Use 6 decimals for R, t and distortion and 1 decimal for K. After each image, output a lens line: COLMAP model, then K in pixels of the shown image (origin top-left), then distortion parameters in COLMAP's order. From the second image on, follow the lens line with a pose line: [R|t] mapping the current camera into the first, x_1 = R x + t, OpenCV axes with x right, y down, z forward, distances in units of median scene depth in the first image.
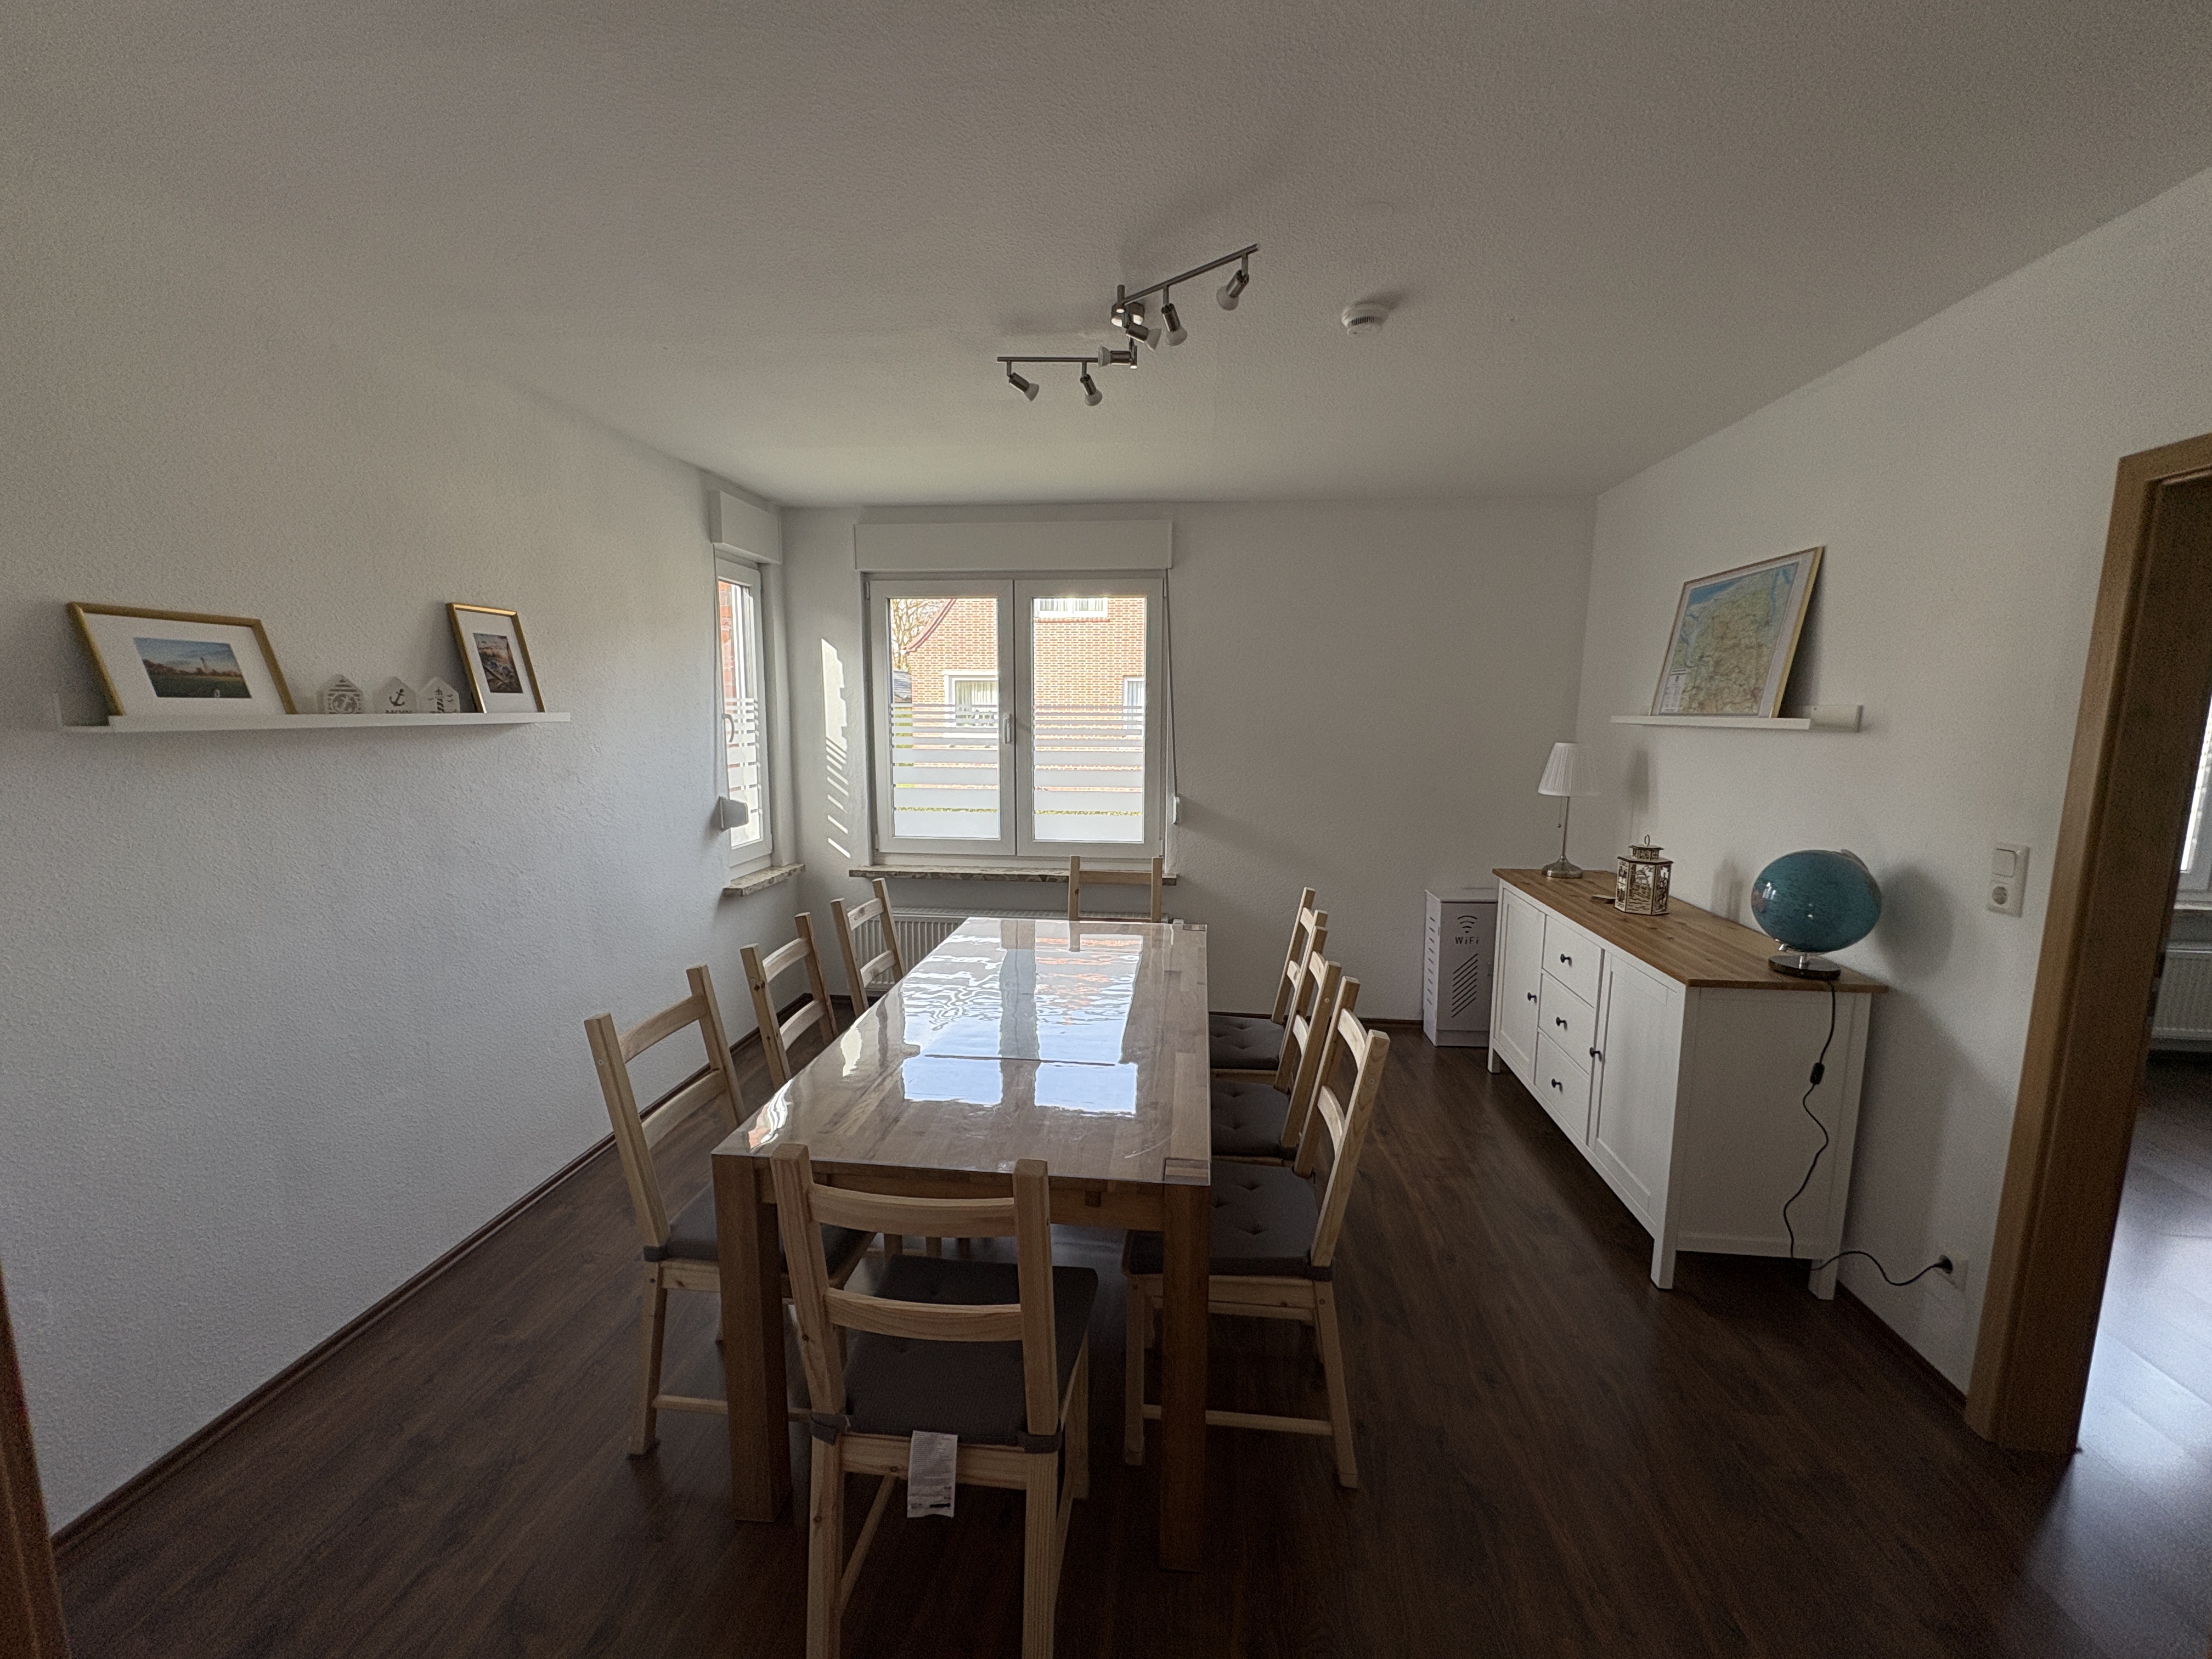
lens RADIAL K [[876.6, 0, 1103.9], [0, 876.6, 831.3], [0, 0, 1]] dist [0.001608, -0.000488]
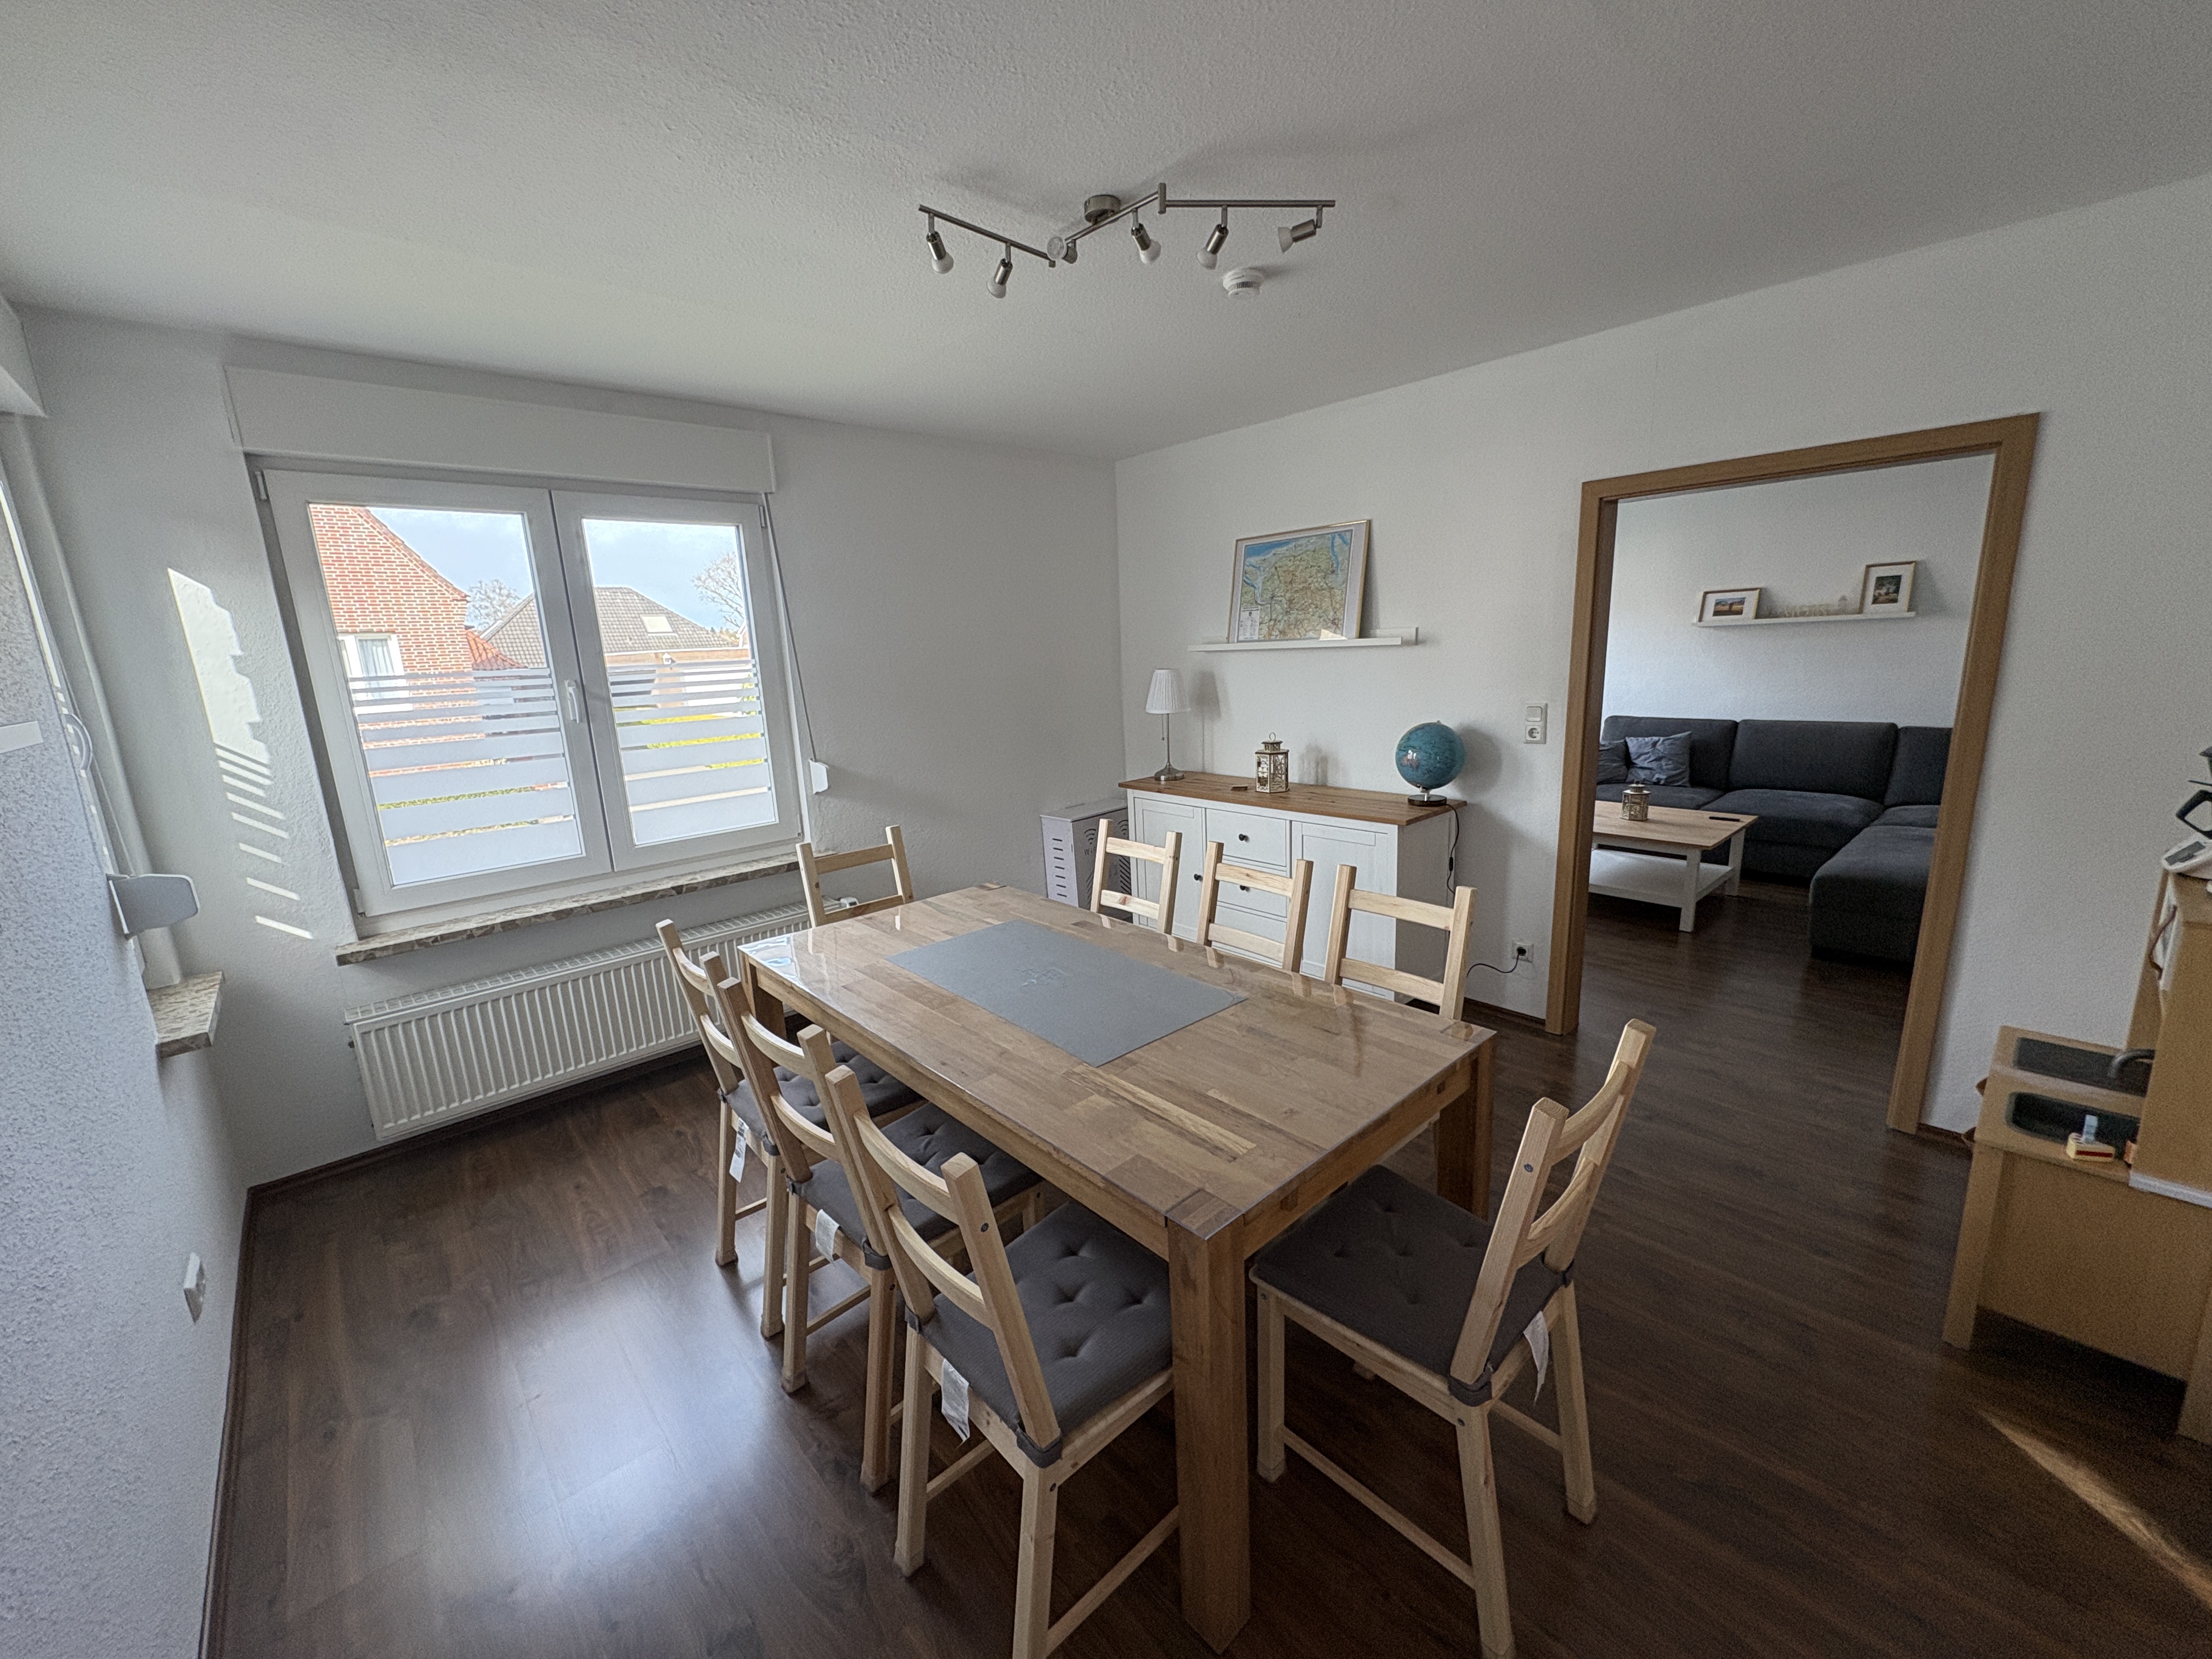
lens RADIAL K [[876.6, 0, 1105.2], [0, 876.6, 825.3], [0, 0, 1]] dist [0.001608, -0.000488]
pose [[0.662862, -0.188763, 0.724557, -0.536007], [0.152219, 0.981464, 0.116435, -0.051149], [-0.733106, 0.033111, 0.679308, 0.289683]]
